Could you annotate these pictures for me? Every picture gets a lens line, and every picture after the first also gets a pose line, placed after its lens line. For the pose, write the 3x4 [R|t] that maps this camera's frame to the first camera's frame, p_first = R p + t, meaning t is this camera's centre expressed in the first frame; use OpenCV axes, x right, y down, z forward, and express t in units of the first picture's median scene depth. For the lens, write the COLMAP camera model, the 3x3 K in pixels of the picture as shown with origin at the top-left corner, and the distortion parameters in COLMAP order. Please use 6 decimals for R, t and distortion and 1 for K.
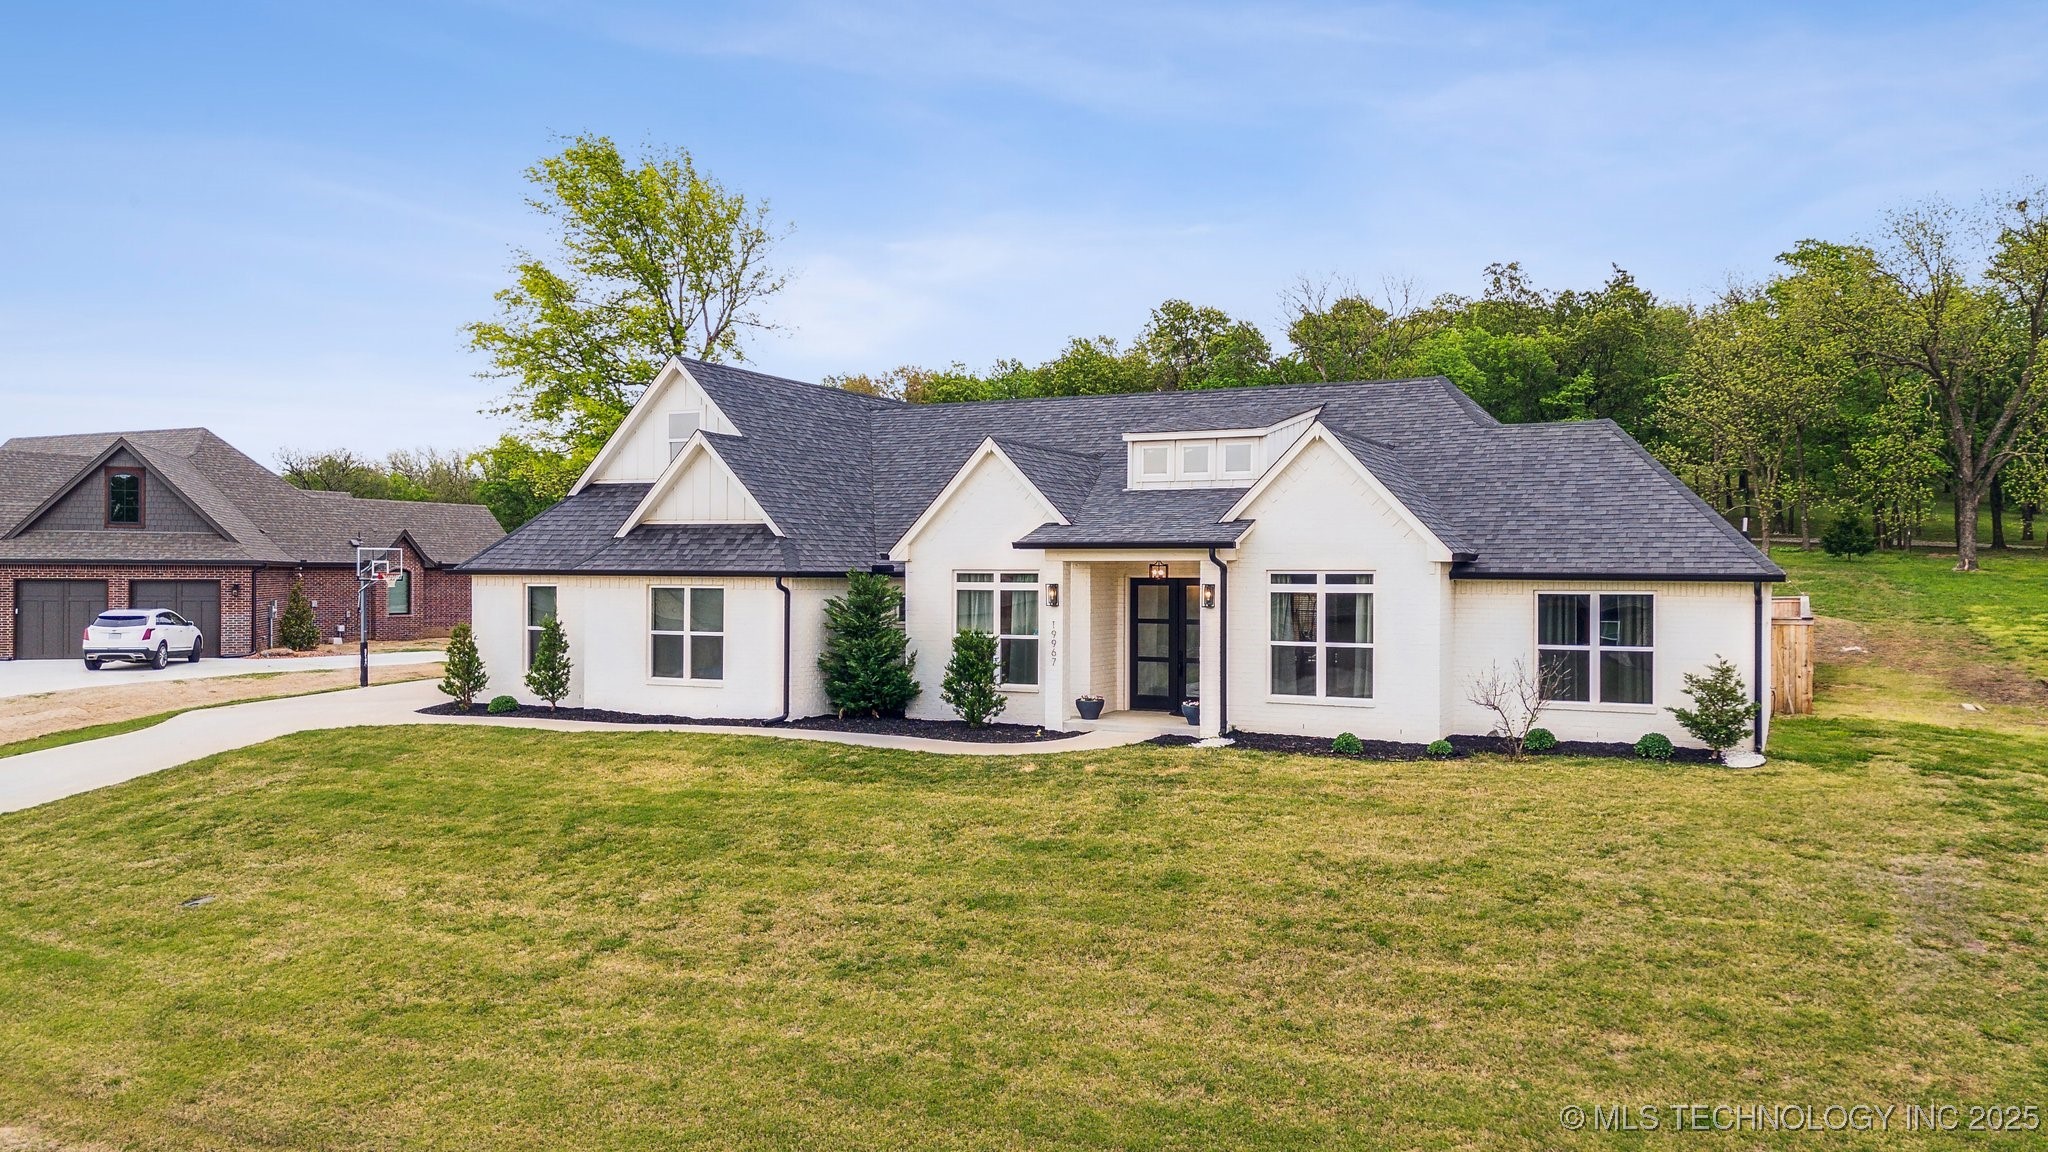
lens RADIAL K [[1497.6, 0, 1029.4], [0, 1497.6, 574.0], [0, 0, 1]] dist [0.076186, -0.073357]
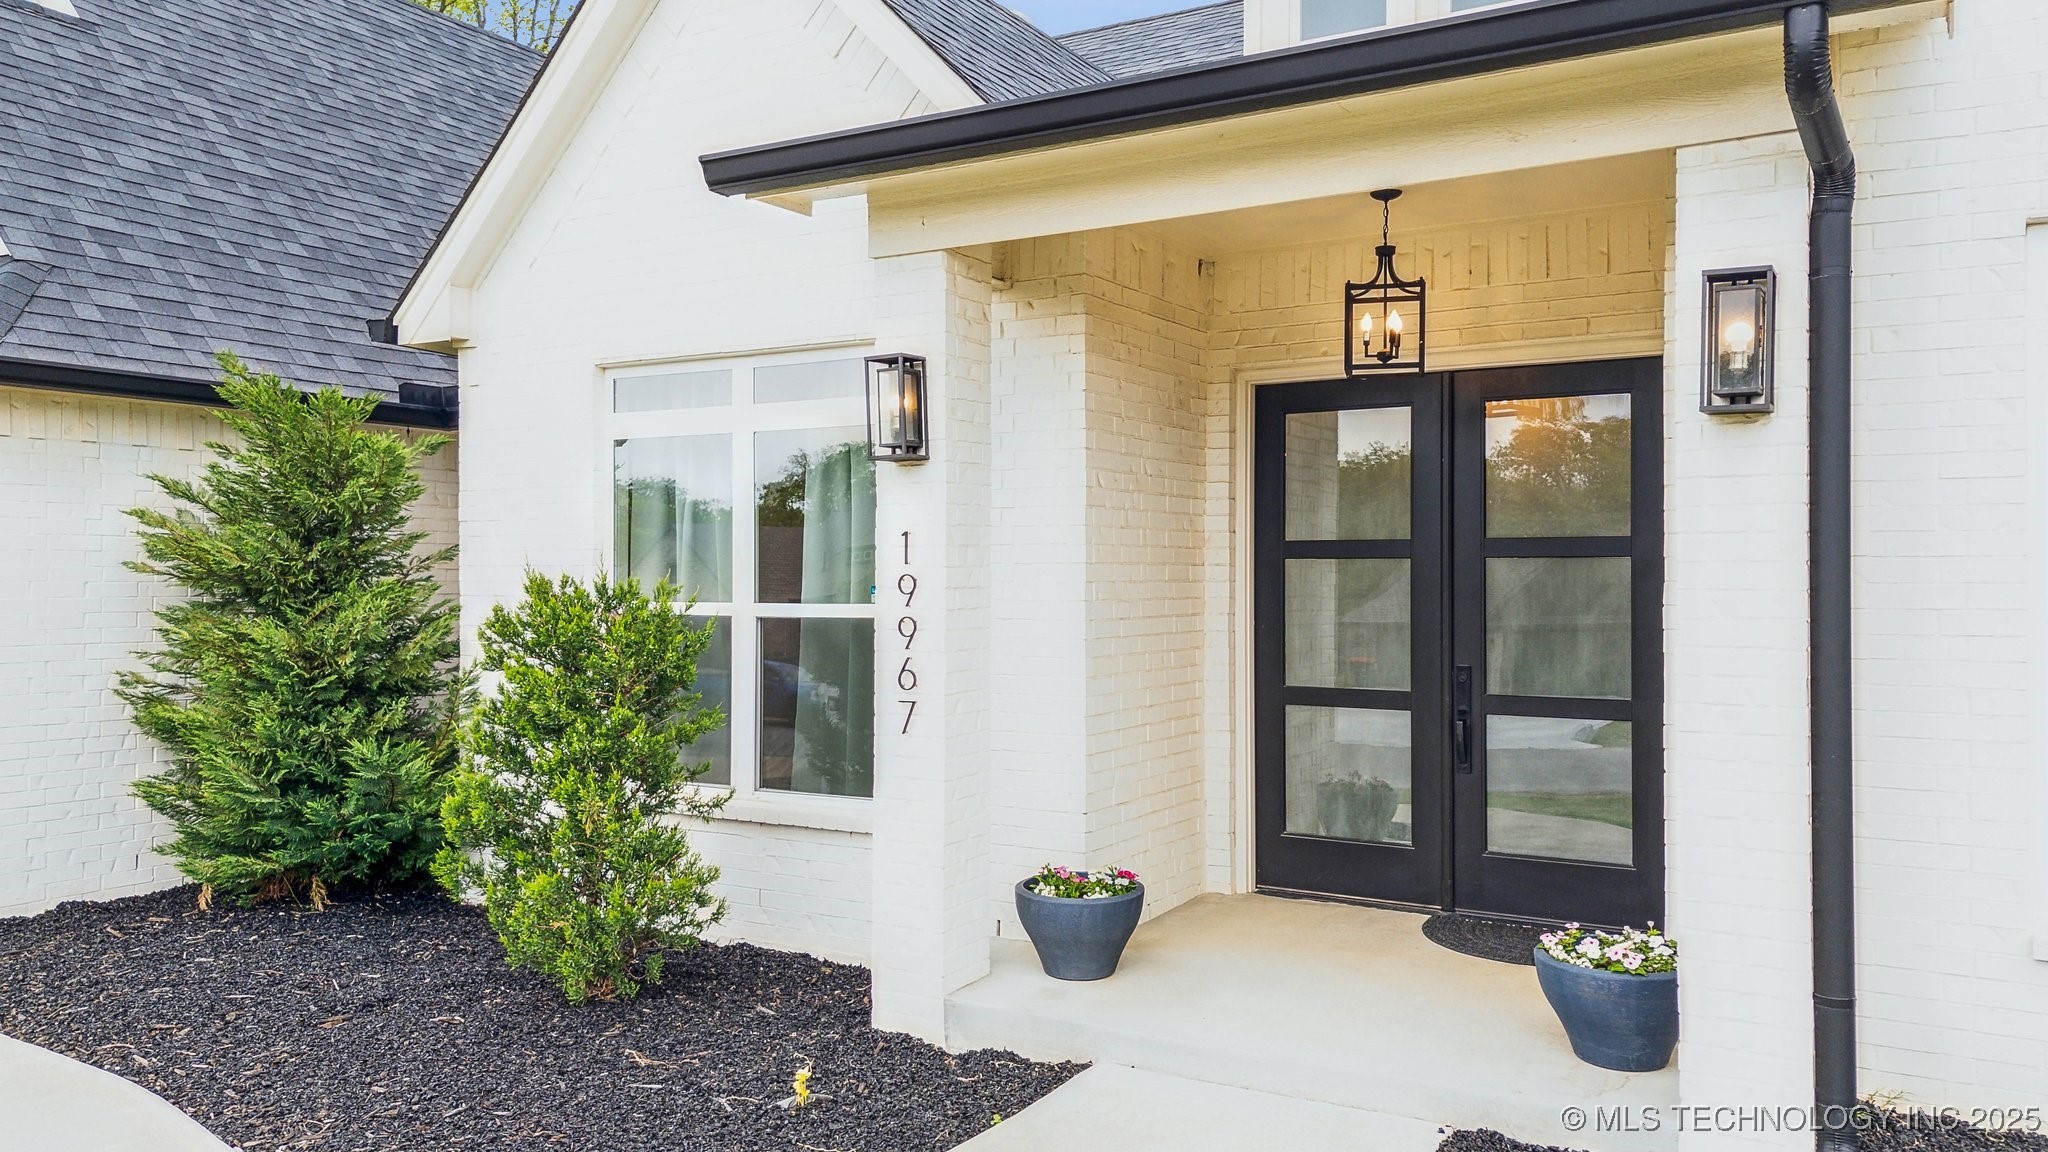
lens RADIAL K [[1509.5, 0, 1023.5], [0, 1509.5, 567.4], [0, 0, 1]] dist [0.093257, -0.103731]
pose [[0.997800, -0.002791, -0.066241, 0.045229], [0.002225, 0.999960, -0.008612, 0.037159], [0.066262, 0.008445, 0.997767, 0.745874]]
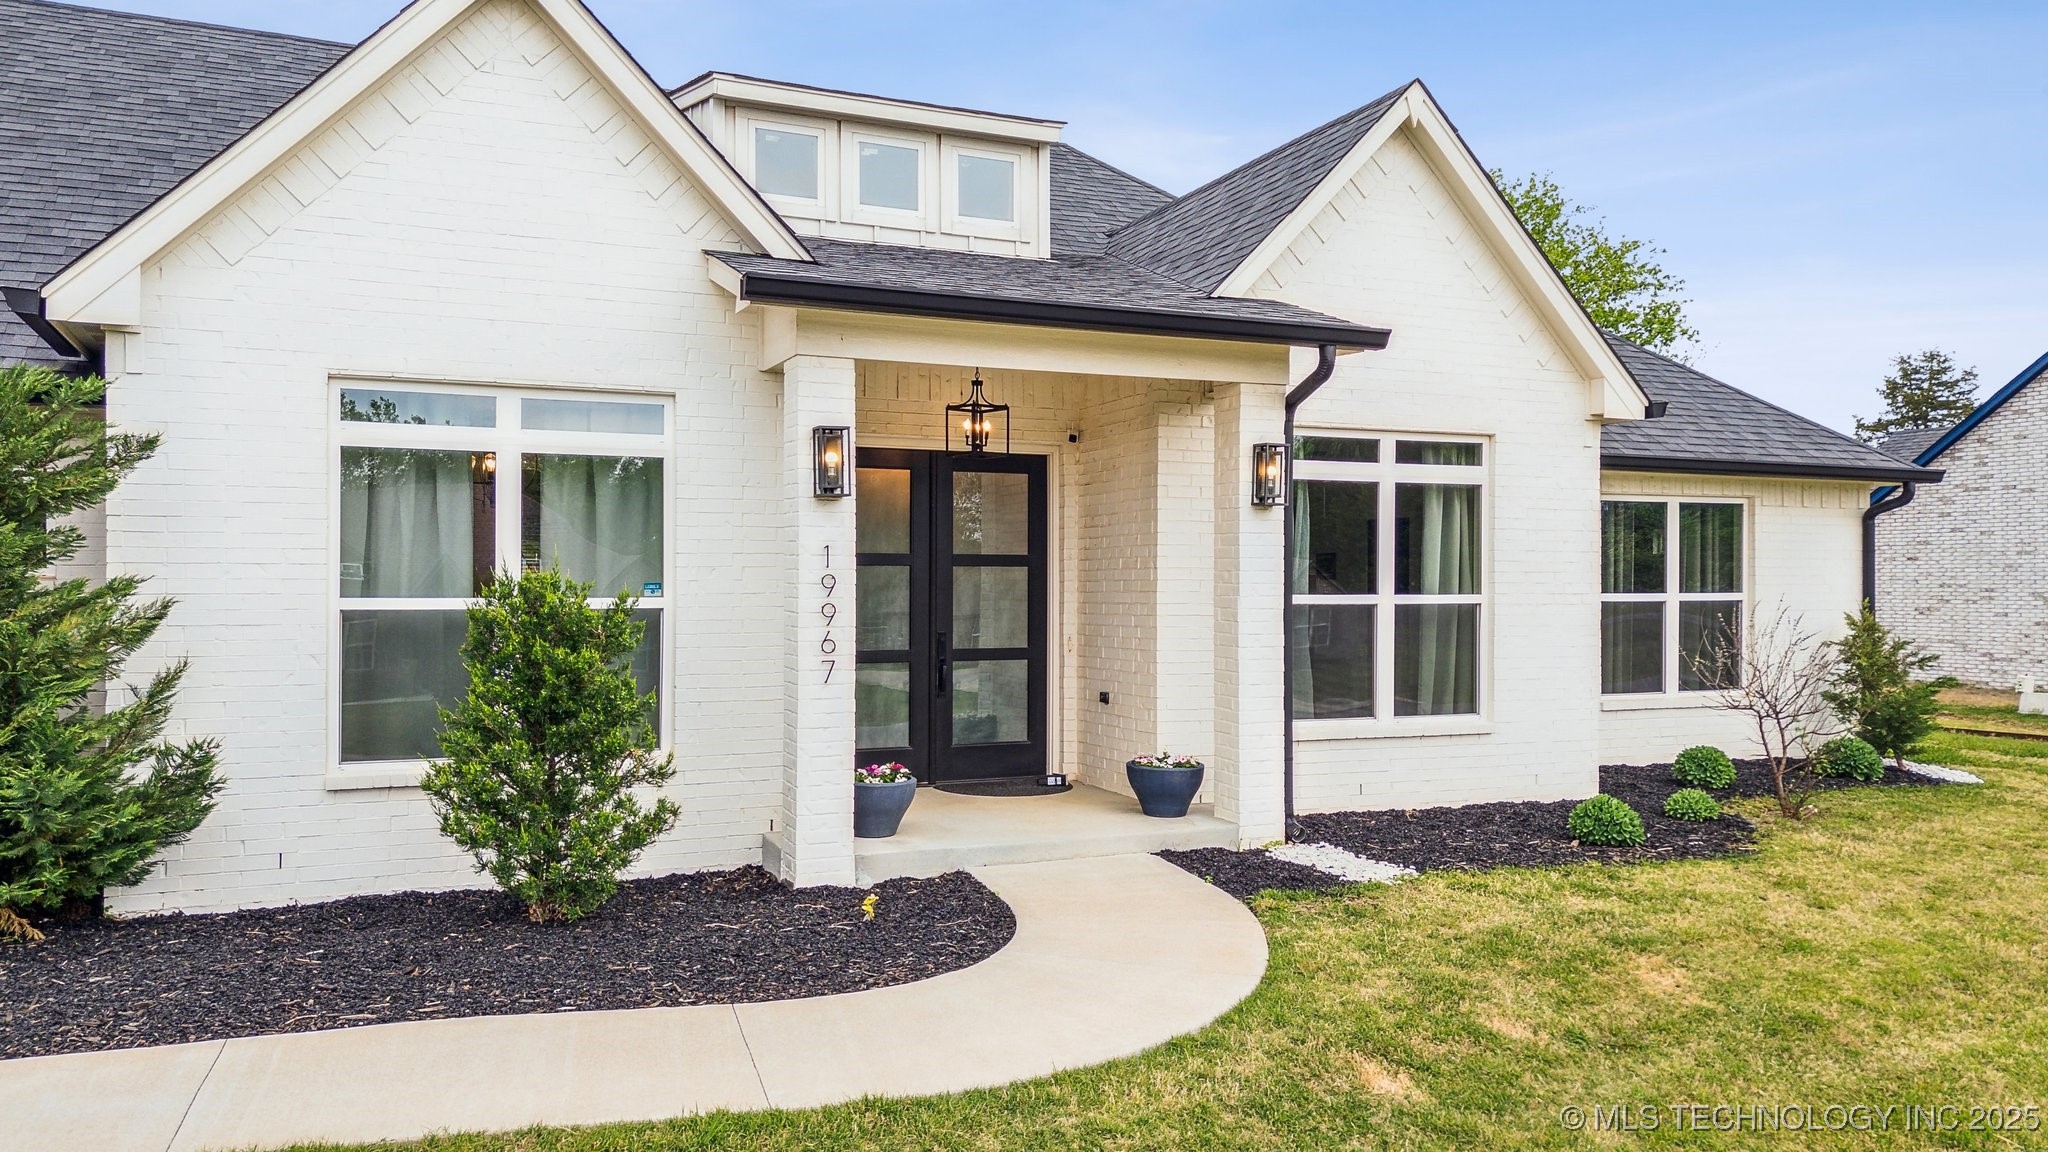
lens RADIAL K [[1509.5, 0, 1023.5], [0, 1509.5, 567.4], [0, 0, 1]] dist [0.093257, -0.103731]
pose [[0.637444, 0.006409, 0.770470, -0.196515], [0.000152, 0.999964, -0.008443, 0.037374], [-0.770497, 0.005499, 0.637420, 0.726487]]
